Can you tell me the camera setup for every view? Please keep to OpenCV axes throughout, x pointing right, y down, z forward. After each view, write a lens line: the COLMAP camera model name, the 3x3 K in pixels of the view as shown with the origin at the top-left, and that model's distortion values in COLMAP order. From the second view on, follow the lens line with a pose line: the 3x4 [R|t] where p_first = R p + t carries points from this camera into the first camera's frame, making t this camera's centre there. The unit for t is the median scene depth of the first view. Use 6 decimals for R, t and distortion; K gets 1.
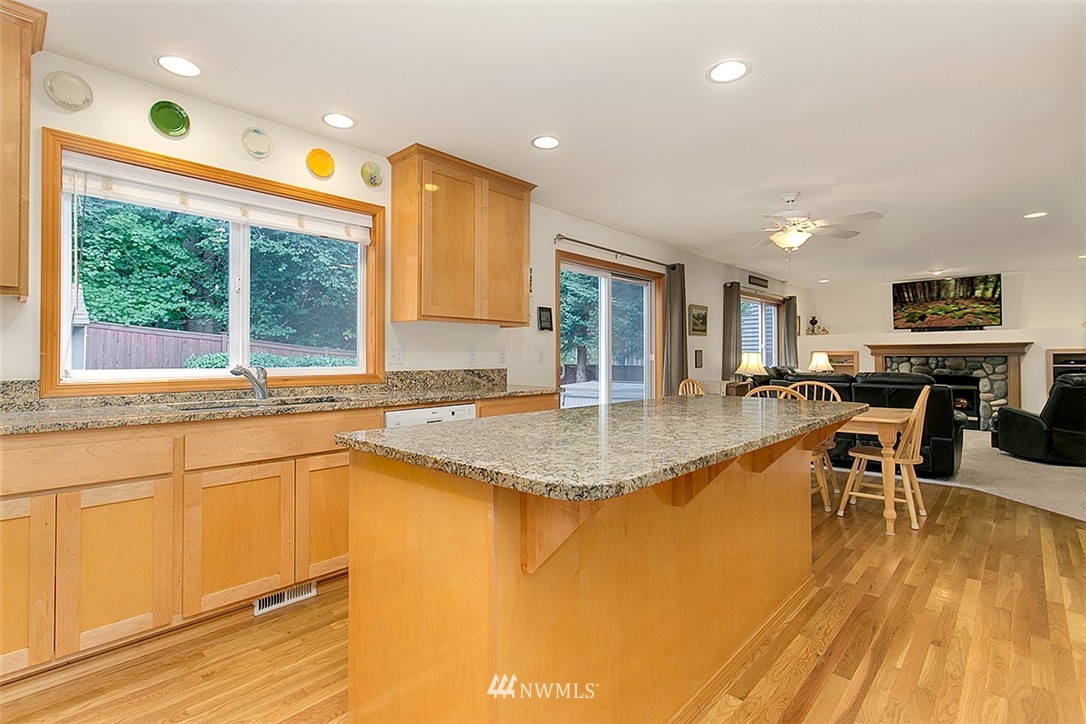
lens RADIAL K [[520.0, 0, 526.3], [0, 520.0, 359.2], [0, 0, 1]] dist [0.012969, -0.005364]
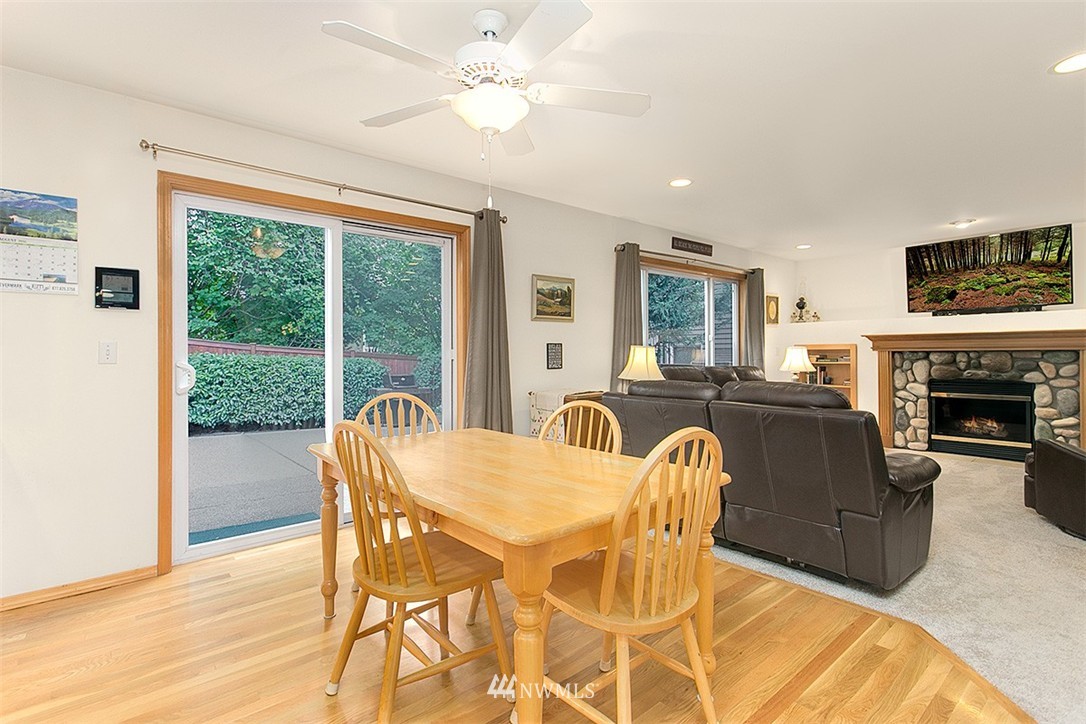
lens RADIAL K [[520.0, 0, 525.8], [0, 520.0, 361.4], [0, 0, 1]] dist [0.012969, -0.005364]
pose [[0.992394, 0.000390, -0.123101, 0.306633], [0.001312, 0.999905, 0.013740, -0.002443], [0.123094, -0.013797, 0.992299, 0.263465]]
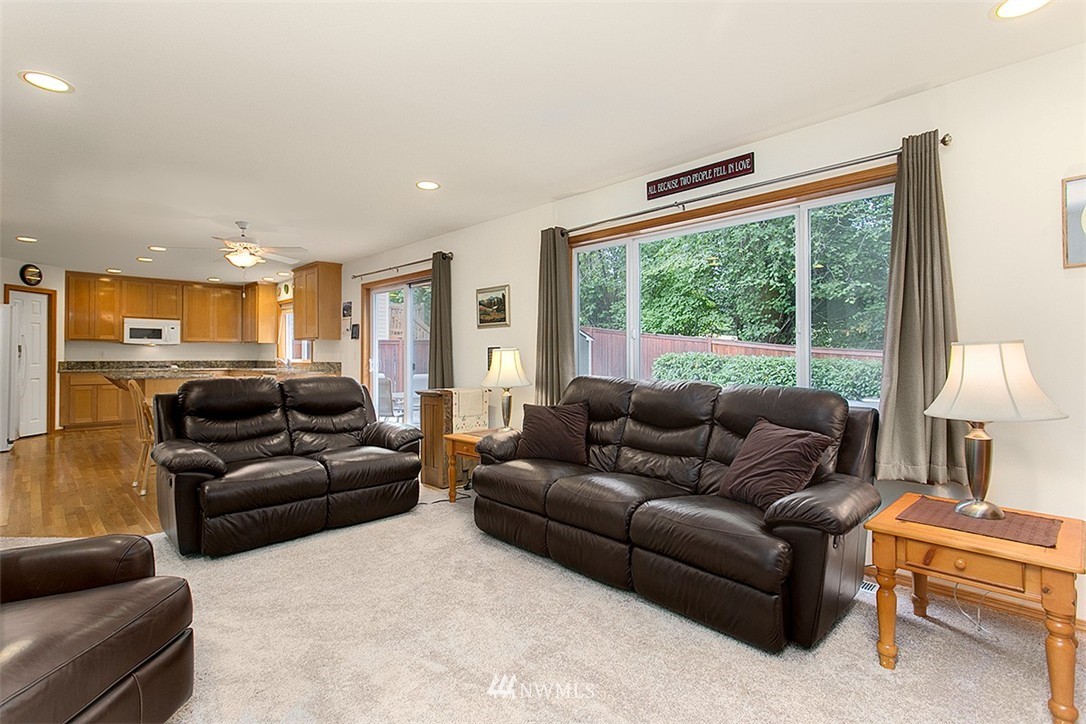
lens RADIAL K [[520.0, 0, 540.3], [0, 520.0, 355.8], [0, 0, 1]] dist [0.012969, -0.005364]
pose [[-0.035849, 0.000027, -0.999357, 0.866958], [-0.005671, 0.999984, 0.000231, -0.004918], [0.999341, 0.005676, -0.035848, 0.887138]]
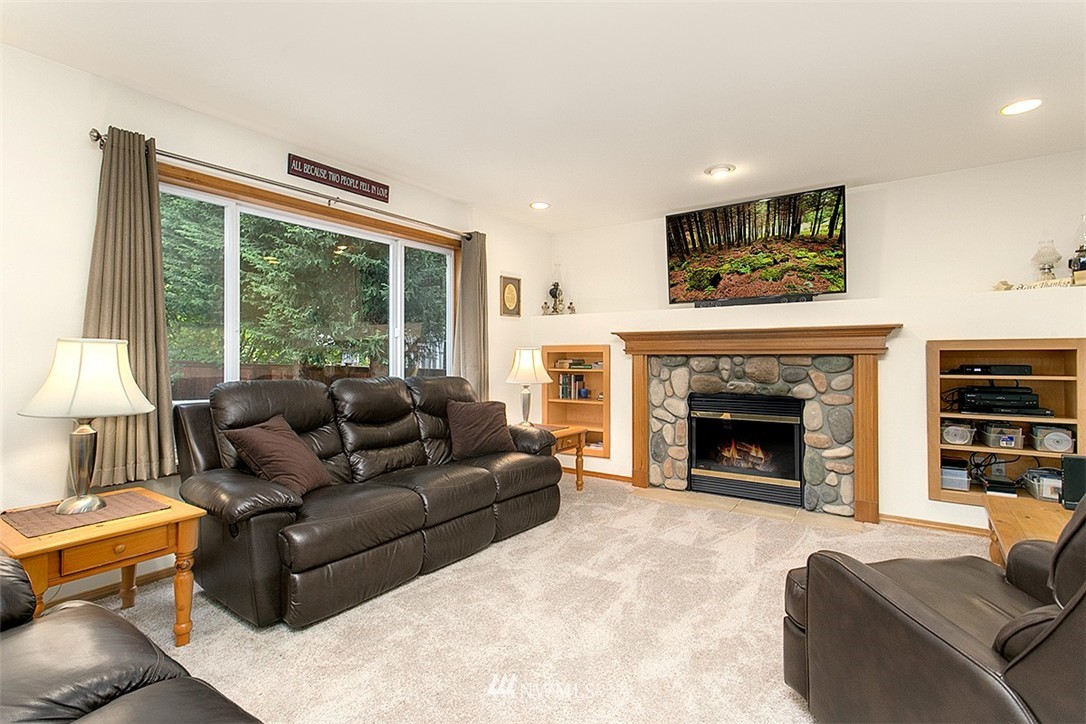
lens RADIAL K [[520.0, 0, 532.2], [0, 520.0, 359.5], [0, 0, 1]] dist [0.012969, -0.005364]
pose [[0.988543, 0.000434, 0.150940, 0.533482], [-0.001693, 0.999965, 0.008209, -0.005239], [-0.150931, -0.008370, 0.988509, 0.549852]]
